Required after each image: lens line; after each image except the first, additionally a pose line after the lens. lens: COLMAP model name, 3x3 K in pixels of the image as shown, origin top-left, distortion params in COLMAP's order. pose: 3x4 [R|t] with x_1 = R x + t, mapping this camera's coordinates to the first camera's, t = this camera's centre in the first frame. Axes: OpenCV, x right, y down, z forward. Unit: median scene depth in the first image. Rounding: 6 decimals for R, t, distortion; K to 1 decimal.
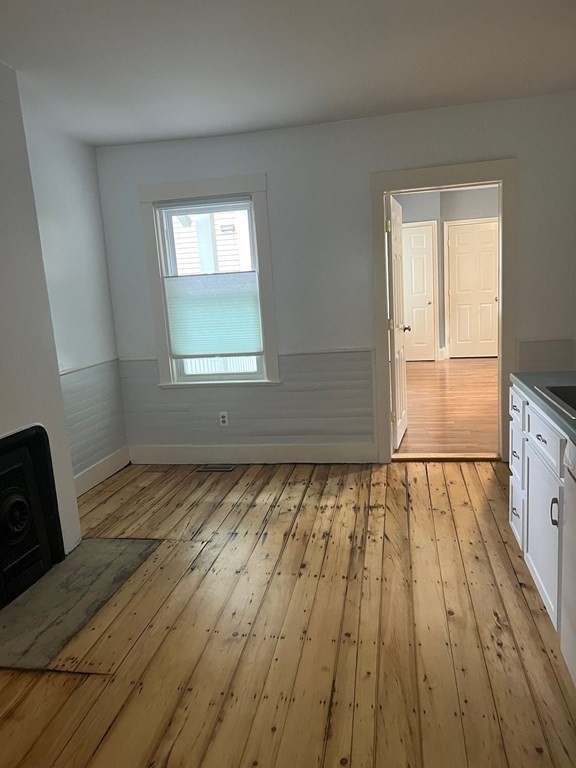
lens RADIAL K [[573.7, 0, 288.0], [0, 573.7, 384.0], [0, 0, 1]] dist [0.008106, -0.004384]
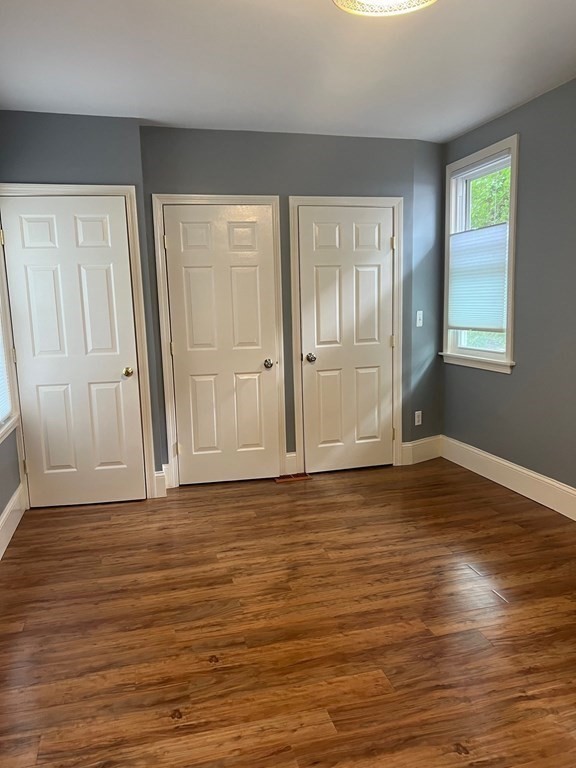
lens RADIAL K [[573.7, 0, 288.0], [0, 573.7, 384.0], [0, 0, 1]] dist [0.008106, -0.004384]
pose [[0.901400, -0.025690, 0.432225, 0.384012], [0.046667, 0.998188, -0.037994, -0.254582], [-0.430466, 0.054418, 0.900965, 1.270506]]
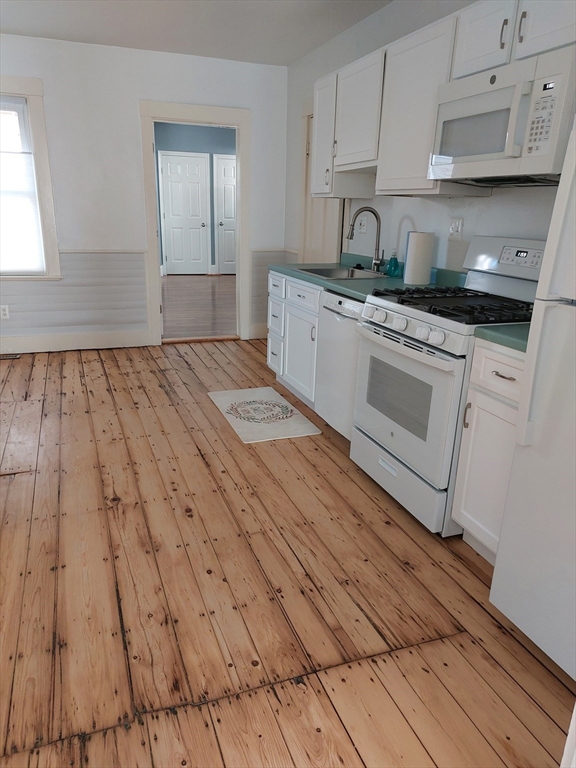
lens RADIAL K [[540.2, 0, 291.3], [0, 540.2, 393.7], [0, 0, 1]] dist [0.038106, -0.003090]
pose [[0.846115, -0.086616, 0.525915, -0.246366], [0.010135, 0.989144, 0.146601, 0.080330], [-0.532904, -0.118711, 0.837808, -0.196176]]
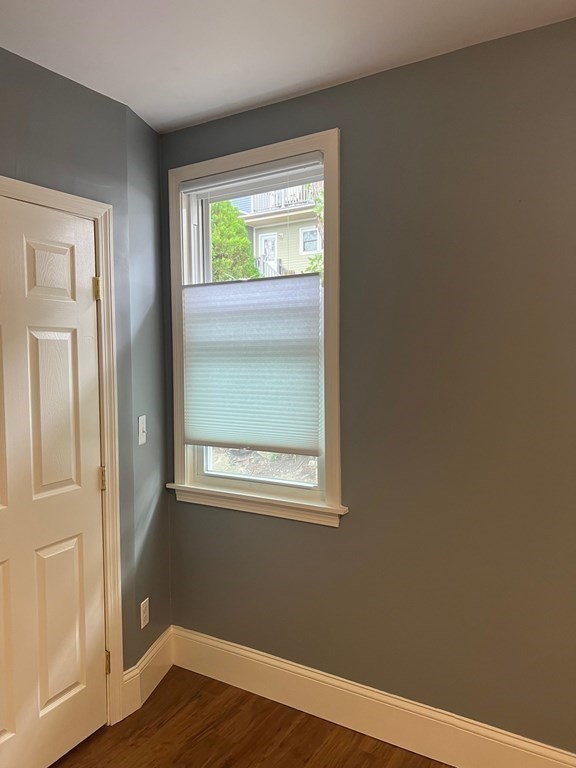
lens RADIAL K [[594.3, 0, 288.5], [0, 594.3, 397.7], [0, 0, 1]] dist [0.046486, -0.001468]
pose [[0.381128, 0.005795, 0.924504, 0.582678], [0.138662, 0.988311, -0.063359, -0.391648], [-0.914065, 0.152341, 0.375869, 1.801361]]
